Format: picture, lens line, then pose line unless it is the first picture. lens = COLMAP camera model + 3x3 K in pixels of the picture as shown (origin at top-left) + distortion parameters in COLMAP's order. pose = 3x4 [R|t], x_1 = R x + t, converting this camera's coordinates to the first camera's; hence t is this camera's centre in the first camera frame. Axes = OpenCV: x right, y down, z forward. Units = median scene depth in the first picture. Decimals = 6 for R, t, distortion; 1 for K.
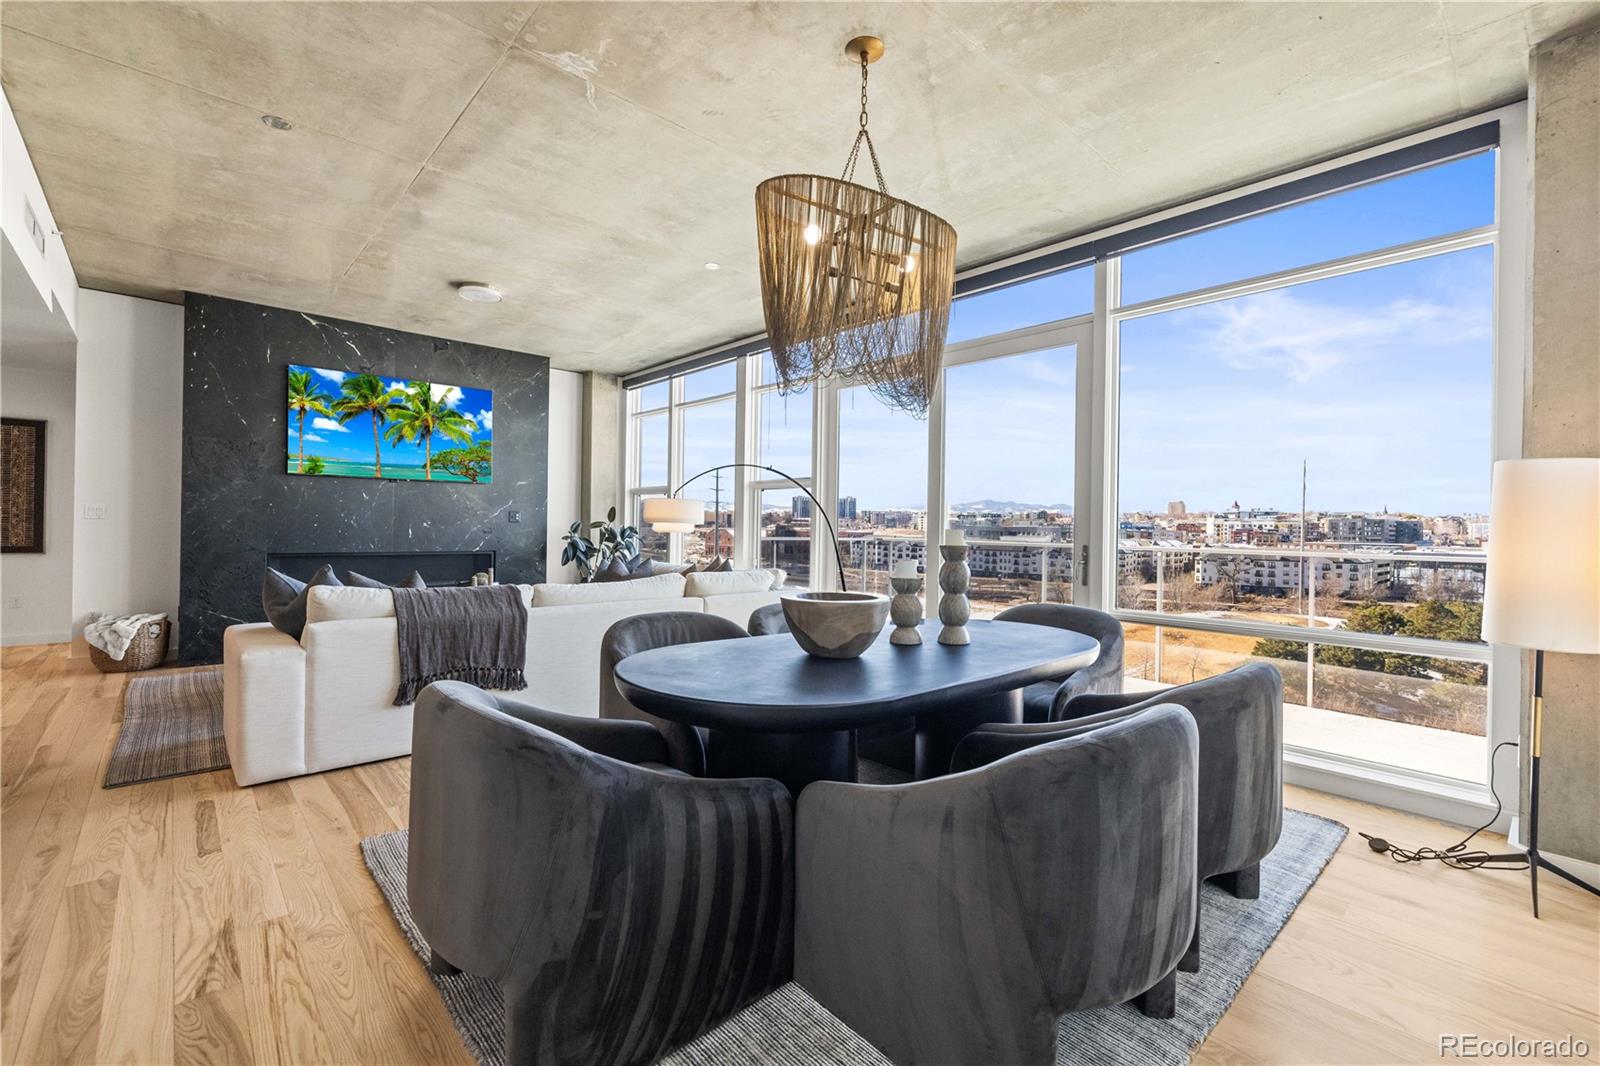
lens RADIAL K [[682.1, 0, 803.8], [0, 682.1, 525.5], [0, 0, 1]] dist [0.000911, 0.000181]
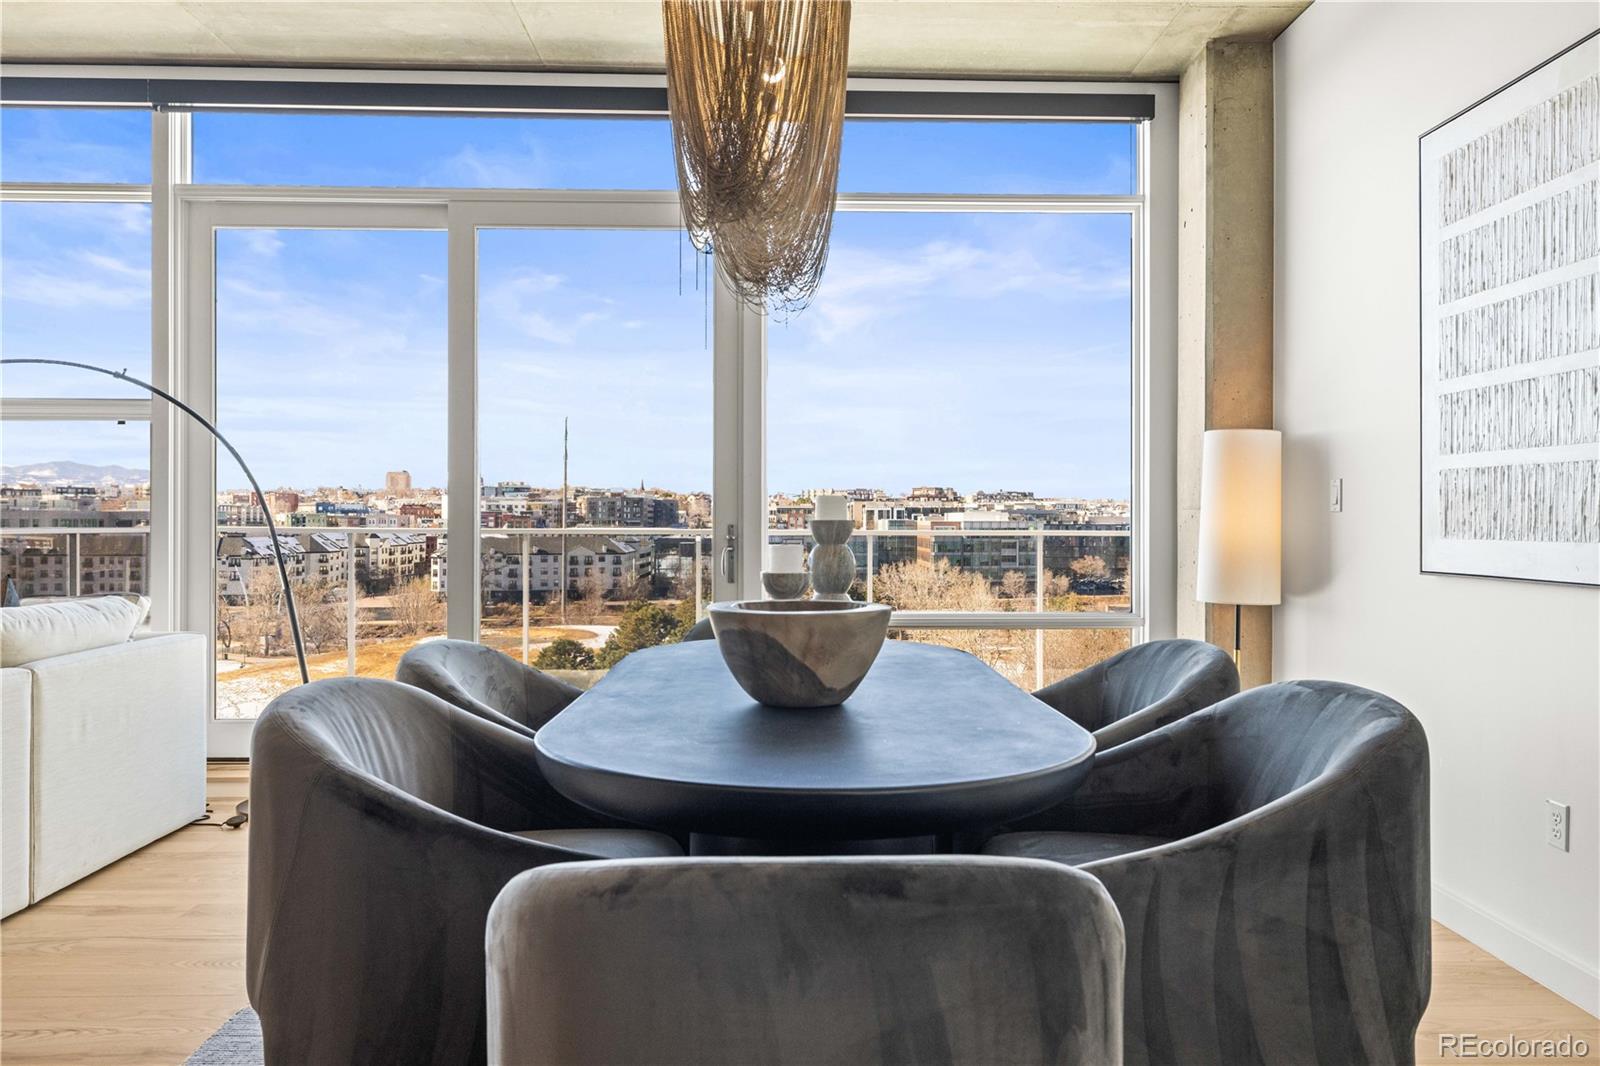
lens RADIAL K [[1106.9, 0, 805.4], [0, 1106.9, 519.8], [0, 0, 1]] dist [0.000708, 0.001148]
pose [[0.657980, -0.015278, 0.752881, -0.309656], [0.007143, 0.999876, 0.014047, 0.006863], [-0.753002, -0.003865, 0.658007, 0.162261]]
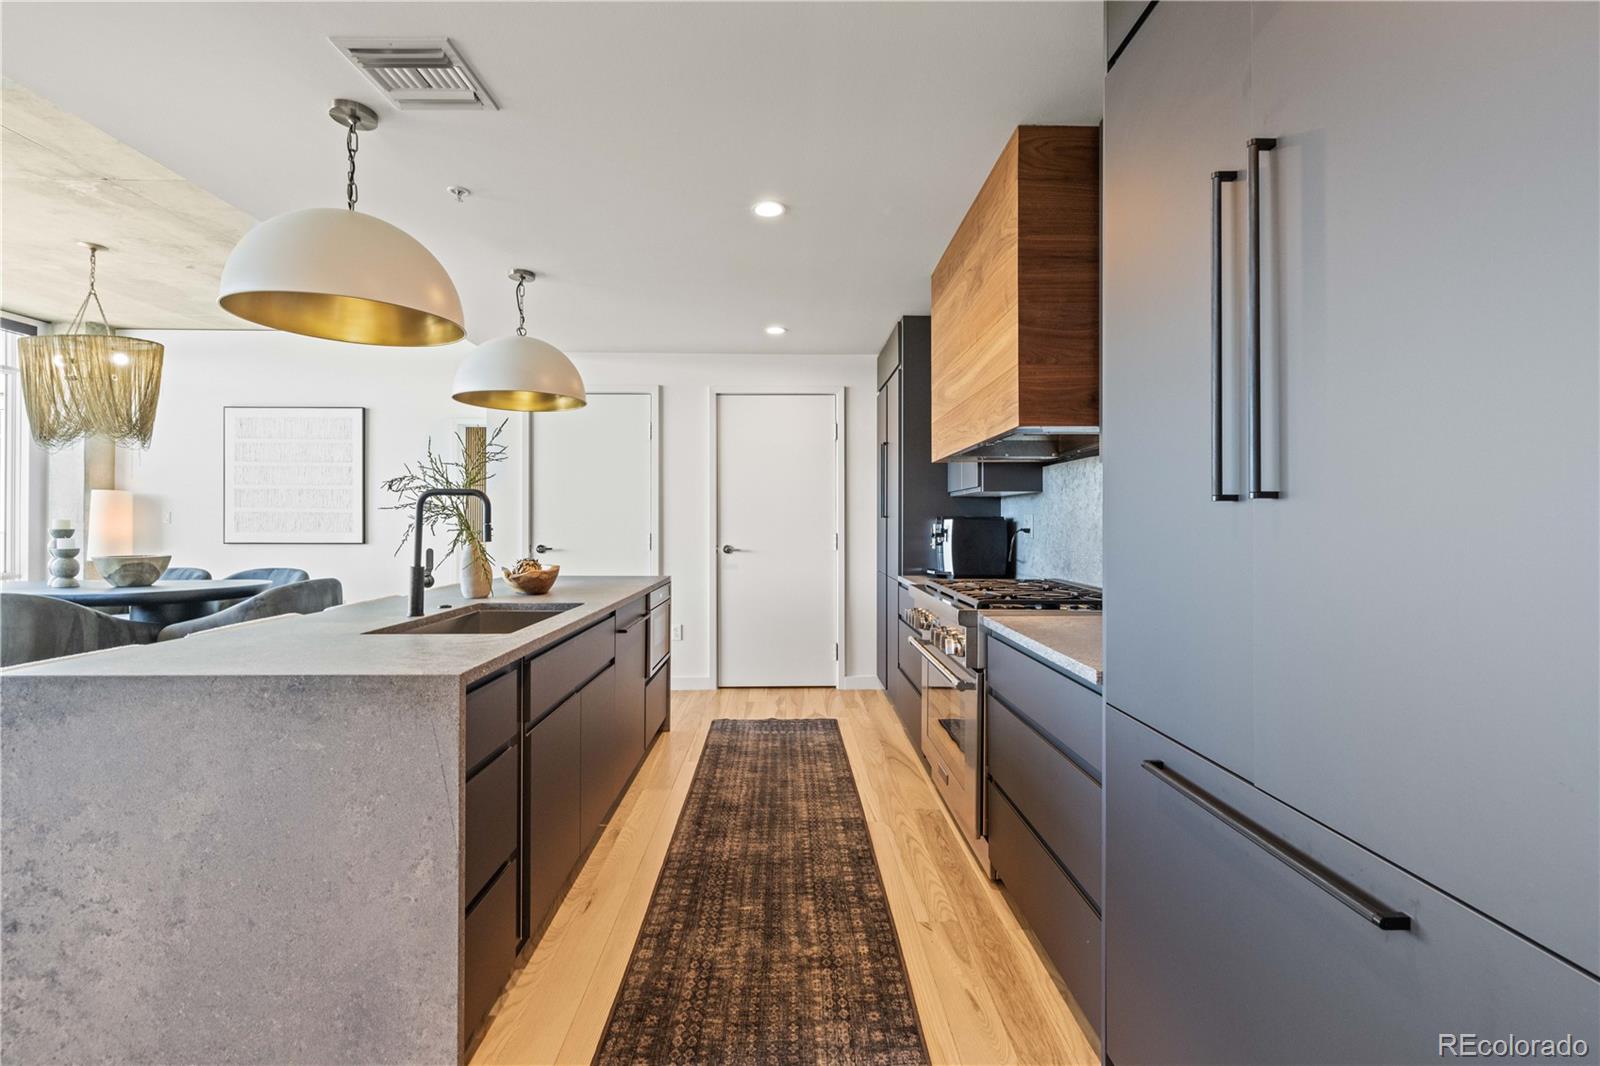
lens RADIAL K [[689.6, 0, 802.7], [0, 689.6, 518.1], [0, 0, 1]] dist [0.000662, -0.000025]
pose [[-0.750179, -0.014328, 0.661079, -1.207450], [-0.015807, 0.999868, 0.003734, -0.018423], [-0.661046, -0.007649, -0.750307, 0.552254]]
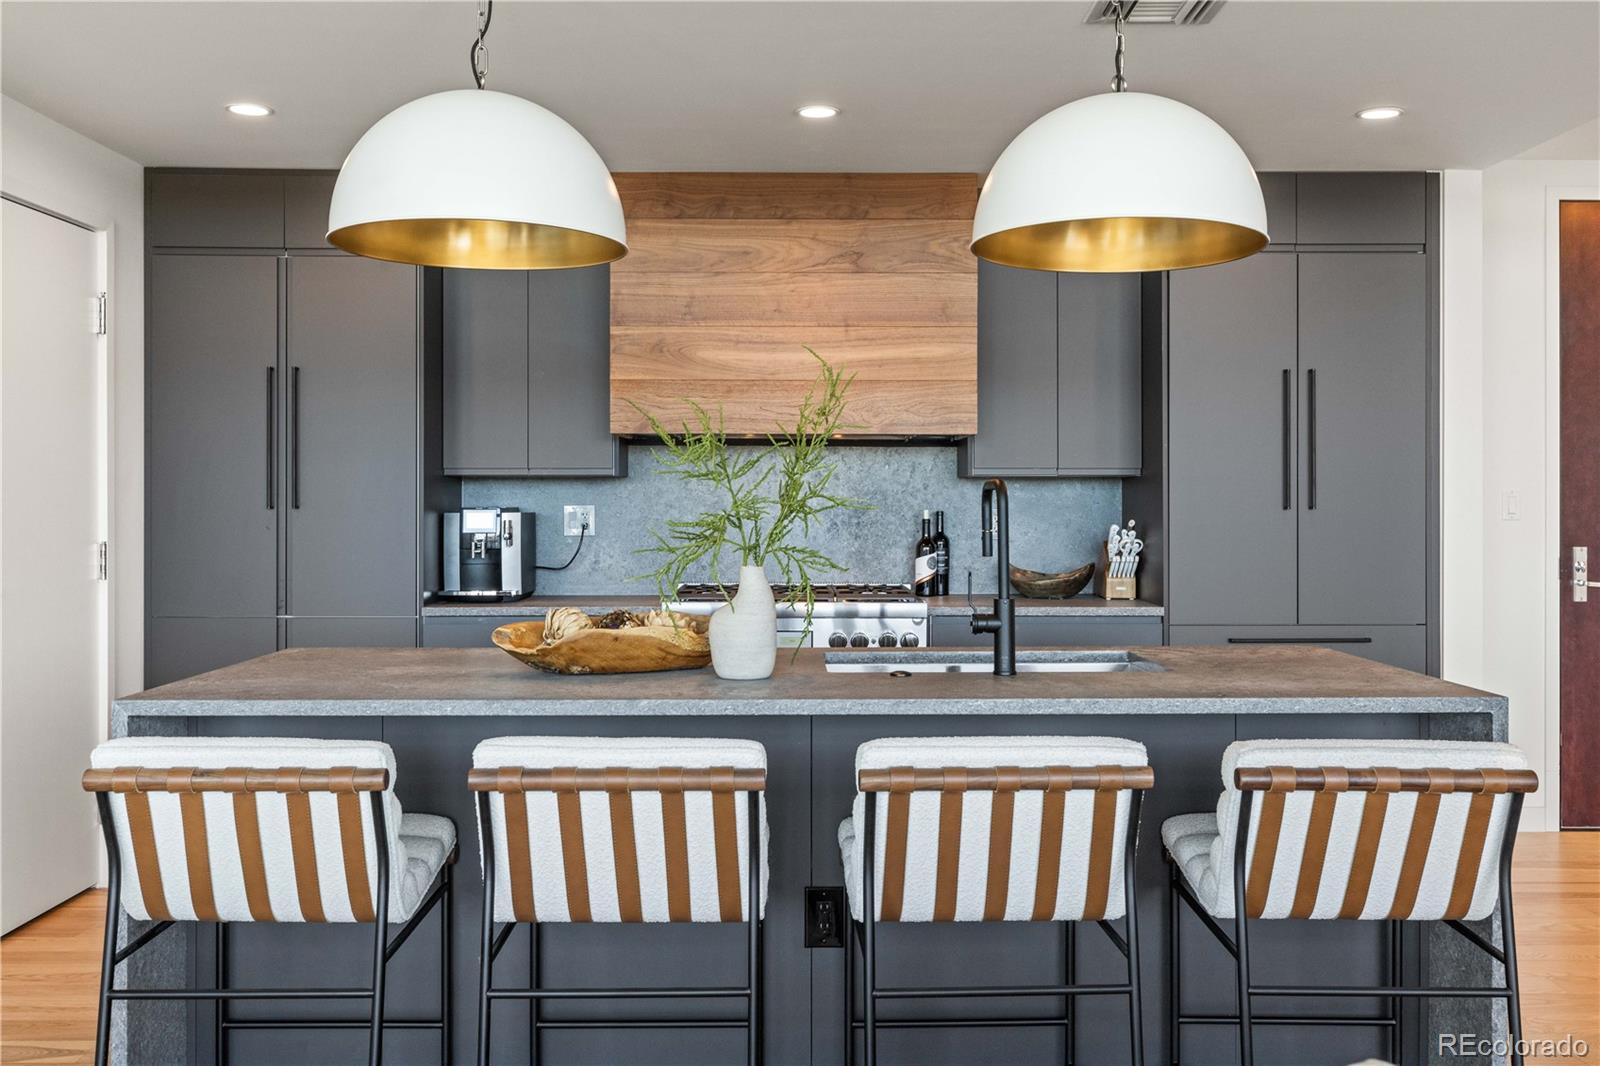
lens RADIAL K [[1385.7, 0, 801.7], [0, 1385.7, 492.8], [0, 0, 1]] dist [-0.000230, -0.000823]
pose [[-0.668643, -0.022311, -0.743249, -0.265590], [-0.010576, 0.999734, -0.020496, -0.012952], [0.743509, -0.005844, -0.668701, 0.703056]]
